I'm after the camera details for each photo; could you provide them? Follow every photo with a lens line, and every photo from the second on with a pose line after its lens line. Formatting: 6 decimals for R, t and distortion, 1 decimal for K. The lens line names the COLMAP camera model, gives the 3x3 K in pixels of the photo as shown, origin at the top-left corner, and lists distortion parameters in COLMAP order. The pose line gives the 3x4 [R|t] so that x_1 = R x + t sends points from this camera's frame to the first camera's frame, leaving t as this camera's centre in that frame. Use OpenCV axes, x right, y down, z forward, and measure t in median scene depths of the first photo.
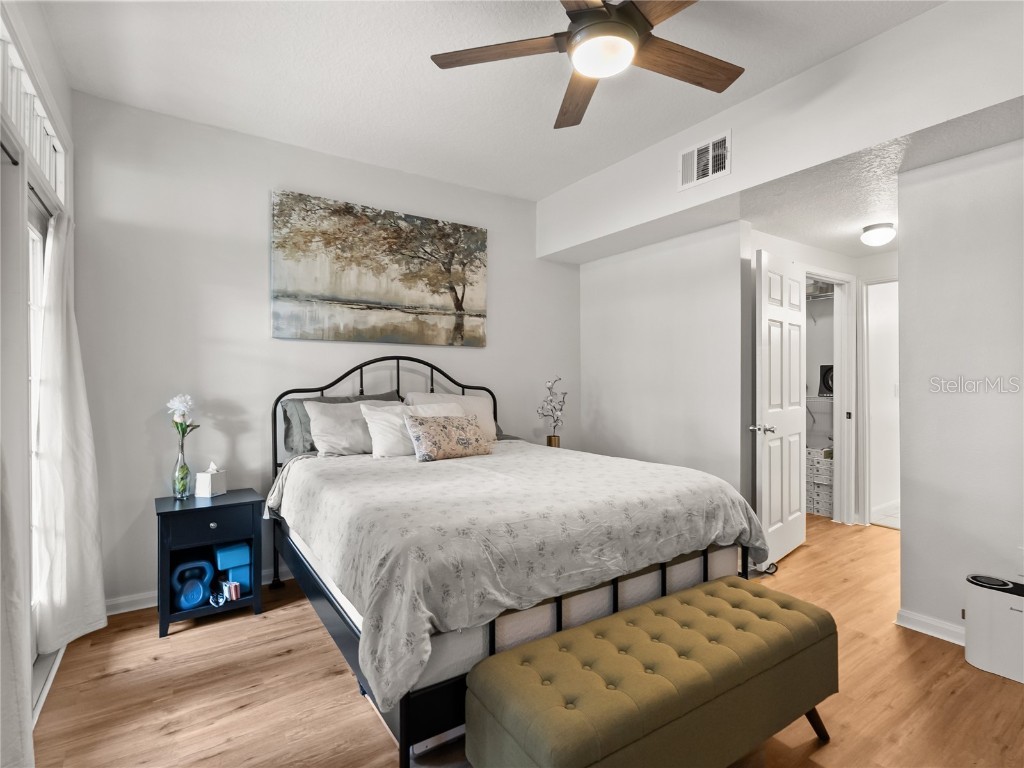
lens RADIAL K [[510.8, 0, 512.2], [0, 510.8, 388.1], [0, 0, 1]] dist [-0.004624, -0.000653]
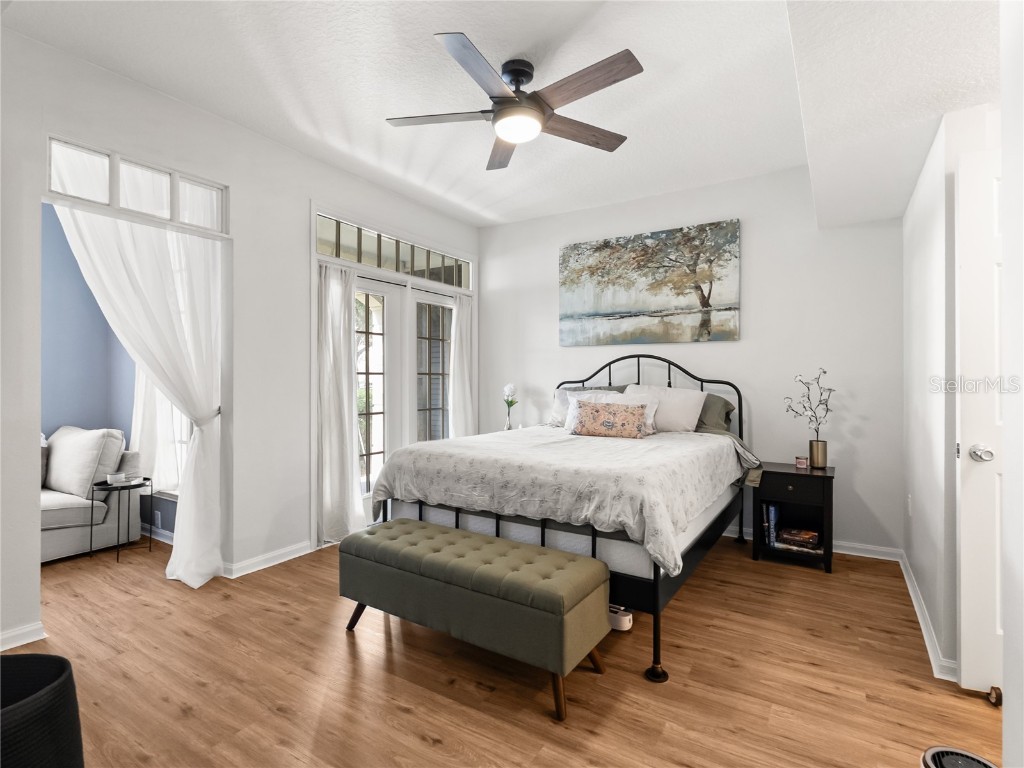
lens RADIAL K [[510.8, 0, 512.2], [0, 510.8, 388.1], [0, 0, 1]] dist [-0.004624, -0.000653]
pose [[0.398192, 0.016838, -0.917148, 0.747273], [-0.016236, 0.999804, 0.011306, 0.007303], [0.917158, 0.010389, 0.398387, 0.247637]]
